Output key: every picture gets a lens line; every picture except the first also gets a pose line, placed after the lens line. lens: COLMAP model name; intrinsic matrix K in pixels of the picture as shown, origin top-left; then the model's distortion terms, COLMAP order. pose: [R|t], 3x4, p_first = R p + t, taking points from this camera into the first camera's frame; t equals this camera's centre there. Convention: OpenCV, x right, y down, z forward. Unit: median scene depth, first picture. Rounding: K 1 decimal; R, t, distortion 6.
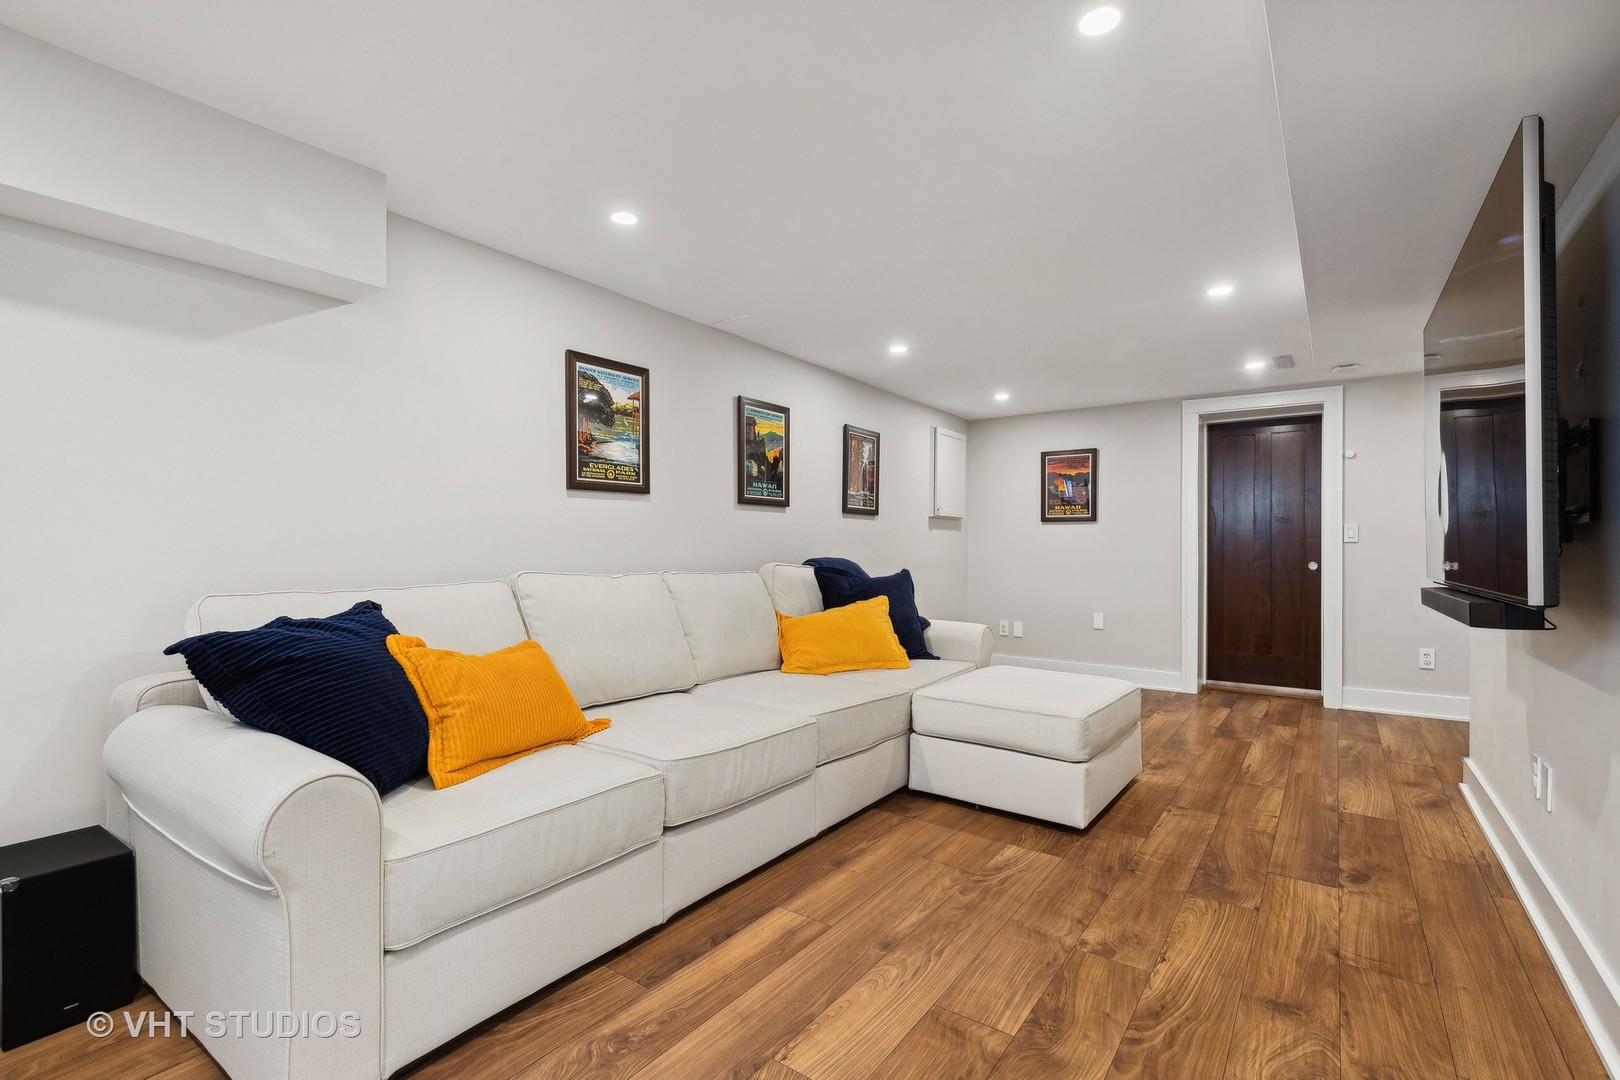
lens RADIAL K [[738.7, 0, 808.0], [0, 738.7, 546.4], [0, 0, 1]] dist [0.003316, 0.000413]
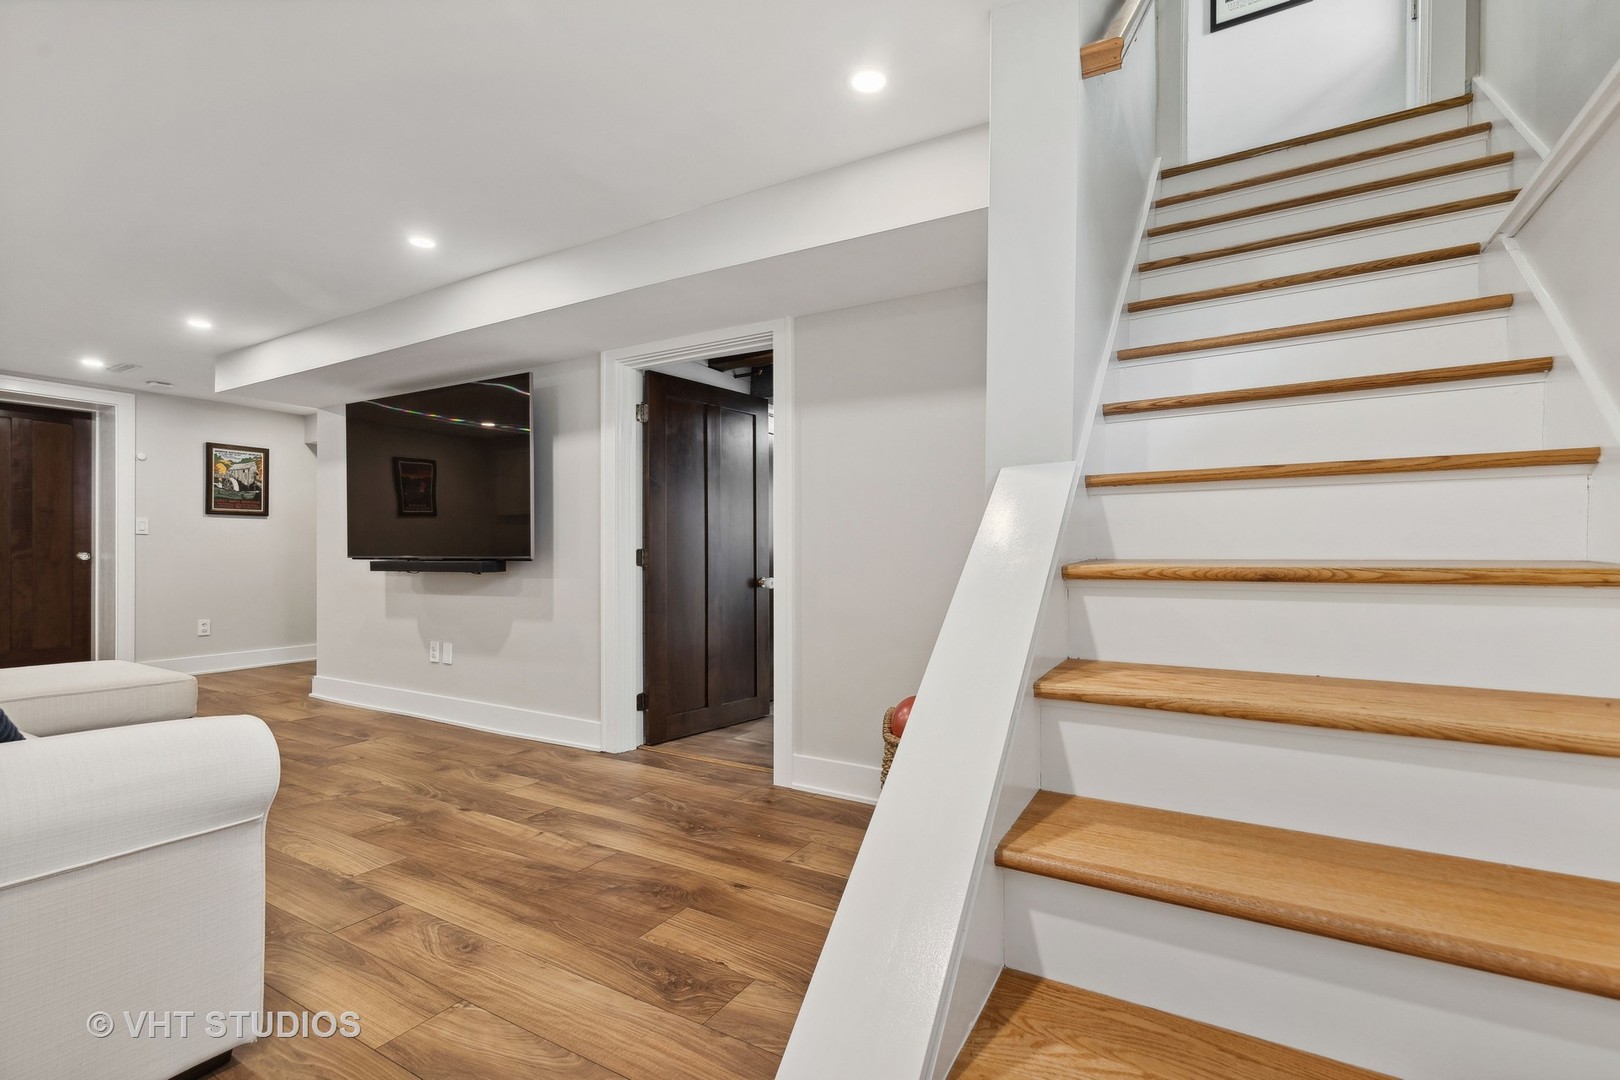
lens RADIAL K [[751.5, 0, 817.9], [0, 751.5, 548.8], [0, 0, 1]] dist [0.003382, 0.000598]
pose [[-0.086483, 0.001300, 0.996252, -0.937738], [-0.007353, 0.999971, -0.001943, 0.020861], [-0.996226, -0.007494, -0.086471, 0.119354]]
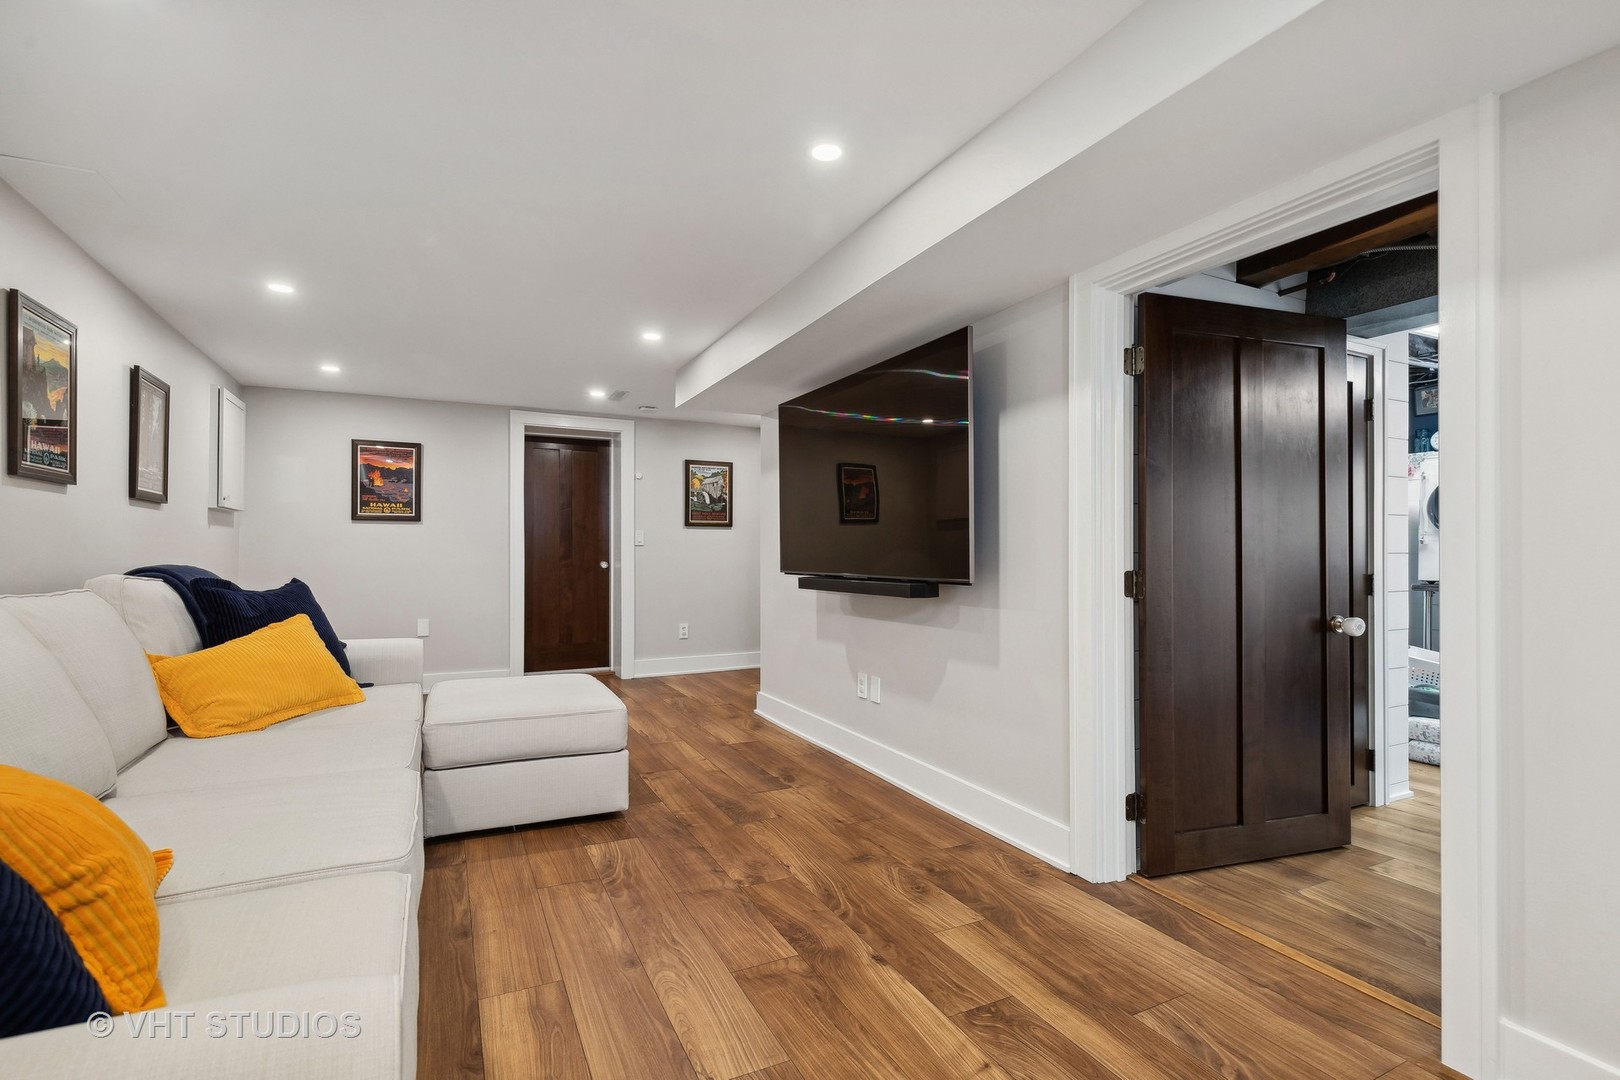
lens RADIAL K [[751.5, 0, 817.9], [0, 751.5, 548.8], [0, 0, 1]] dist [0.003382, 0.000598]
pose [[0.462335, 0.000879, 0.886705, -0.491873], [-0.004371, 0.999990, 0.001288, -0.005711], [-0.886695, -0.004471, 0.462334, 0.243714]]
